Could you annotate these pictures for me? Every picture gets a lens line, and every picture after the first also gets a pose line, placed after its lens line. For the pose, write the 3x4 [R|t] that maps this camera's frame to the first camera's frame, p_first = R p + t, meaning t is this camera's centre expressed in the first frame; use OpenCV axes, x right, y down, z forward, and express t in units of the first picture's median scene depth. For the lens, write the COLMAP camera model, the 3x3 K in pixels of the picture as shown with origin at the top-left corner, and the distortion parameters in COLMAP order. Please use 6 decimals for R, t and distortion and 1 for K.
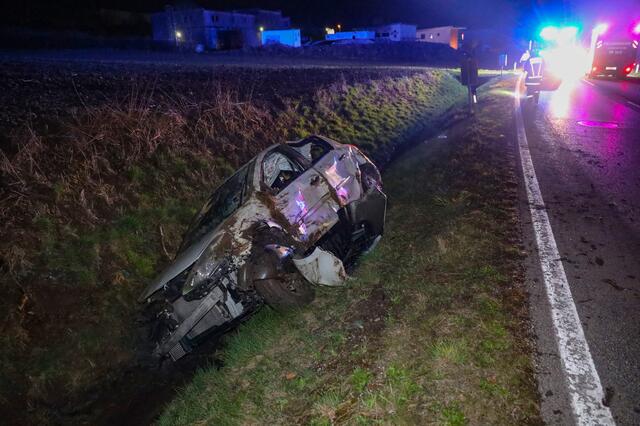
lens RADIAL K [[452.4, 0, 320.0], [0, 452.4, 213.0], [0, 0, 1]] dist [-0.104609, 0.079298]
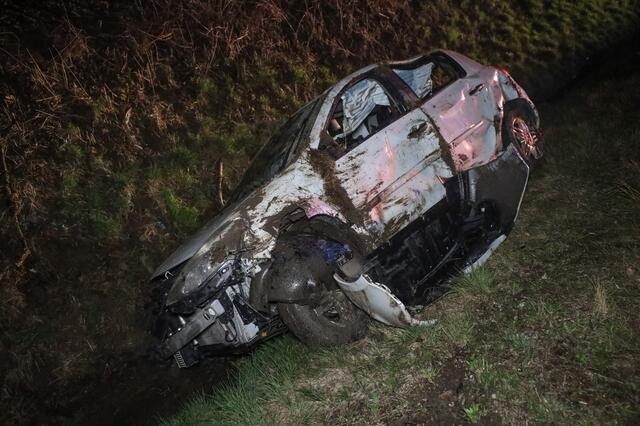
lens RADIAL K [[497.0, 0, 320.0], [0, 497.0, 213.0], [0, 0, 1]] dist [-0.083105, 0.083452]
pose [[0.942499, 0.148174, -0.299566, 0.086085], [-0.084347, 0.972789, 0.215795, -0.096717], [0.323390, -0.178119, 0.929351, 0.273639]]
